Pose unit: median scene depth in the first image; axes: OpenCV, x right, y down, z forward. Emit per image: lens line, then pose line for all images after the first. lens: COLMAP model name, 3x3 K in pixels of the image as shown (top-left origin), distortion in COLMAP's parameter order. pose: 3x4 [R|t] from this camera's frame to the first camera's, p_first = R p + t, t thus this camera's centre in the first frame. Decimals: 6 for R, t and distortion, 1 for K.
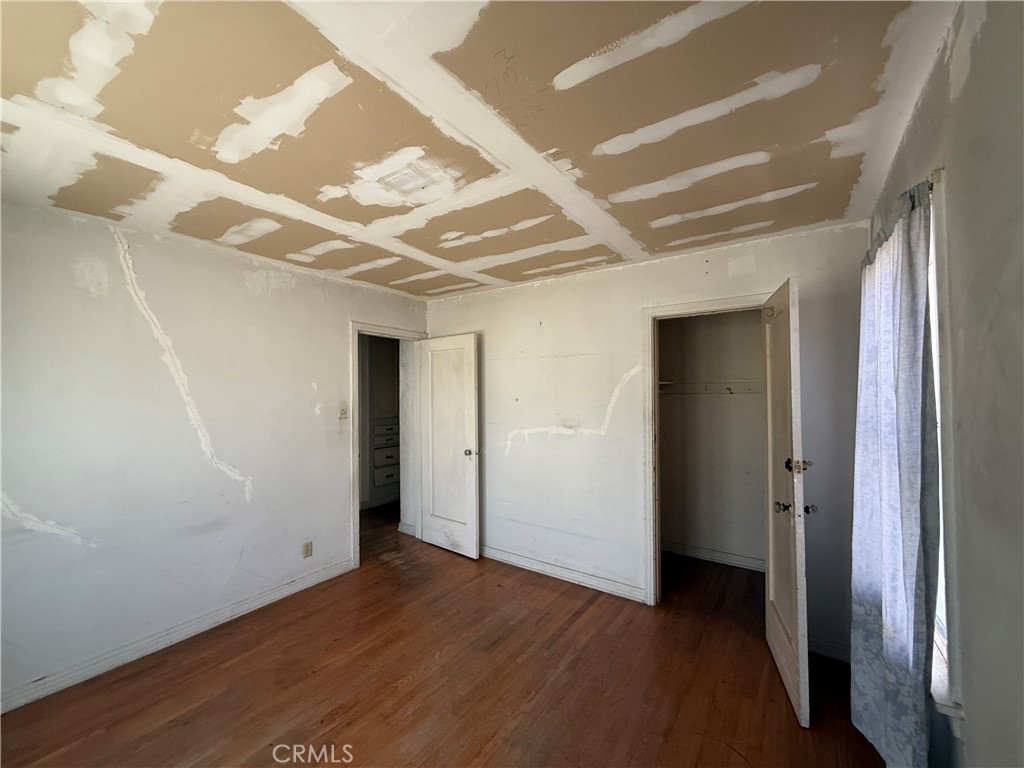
lens RADIAL K [[406.8, 0, 510.0], [0, 406.8, 384.4], [0, 0, 1]] dist [-0.000605, 0.000484]
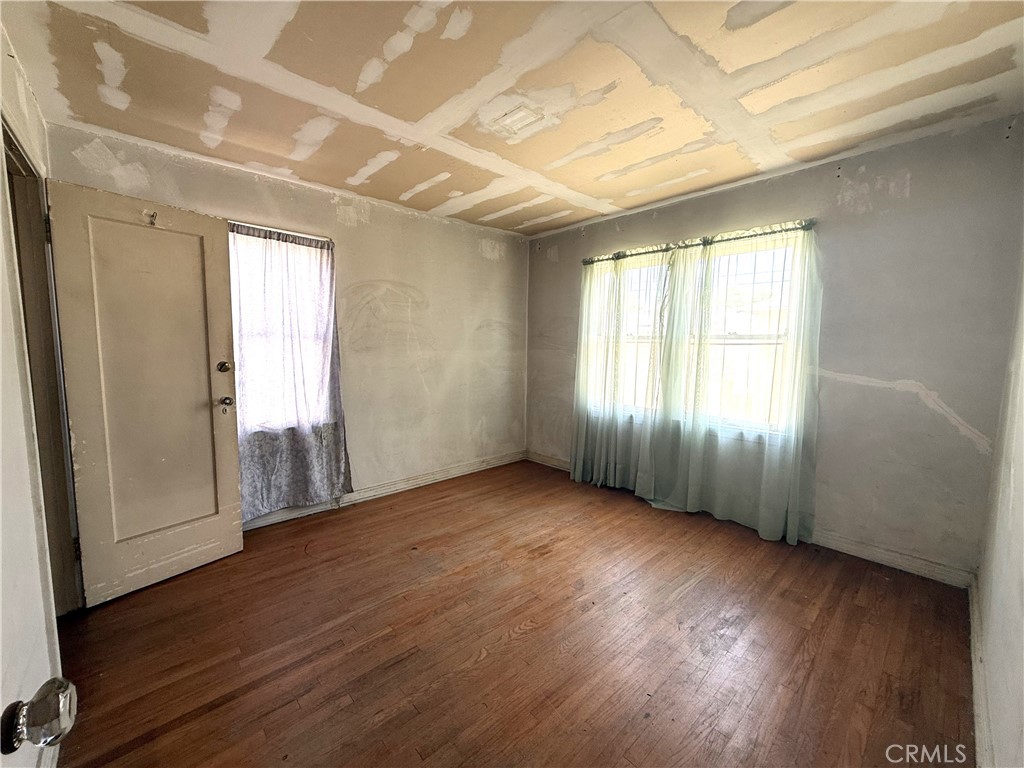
lens RADIAL K [[406.8, 0, 510.0], [0, 406.8, 384.4], [0, 0, 1]] dist [-0.000605, 0.000484]
pose [[-0.976802, -0.020937, 0.213119, -0.445558], [-0.004055, 0.996839, 0.079346, 0.143605], [-0.214106, 0.076641, -0.973799, 2.002743]]
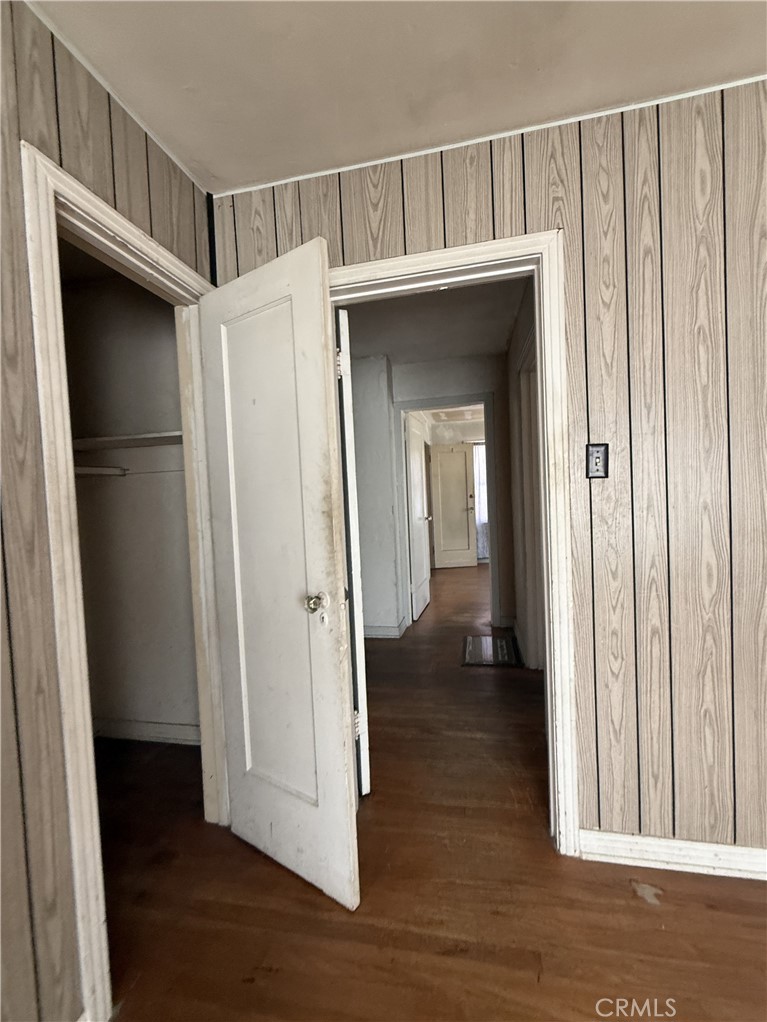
lens RADIAL K [[430.4, 0, 383.5], [0, 430.4, 511.0], [0, 0, 1]] dist [0.000166, 0.000065]
pose [[-0.395569, -0.009537, 0.918387, -2.383645], [0.035067, 0.999060, 0.025480, 0.198678], [-0.917767, 0.042284, -0.394862, 3.104779]]
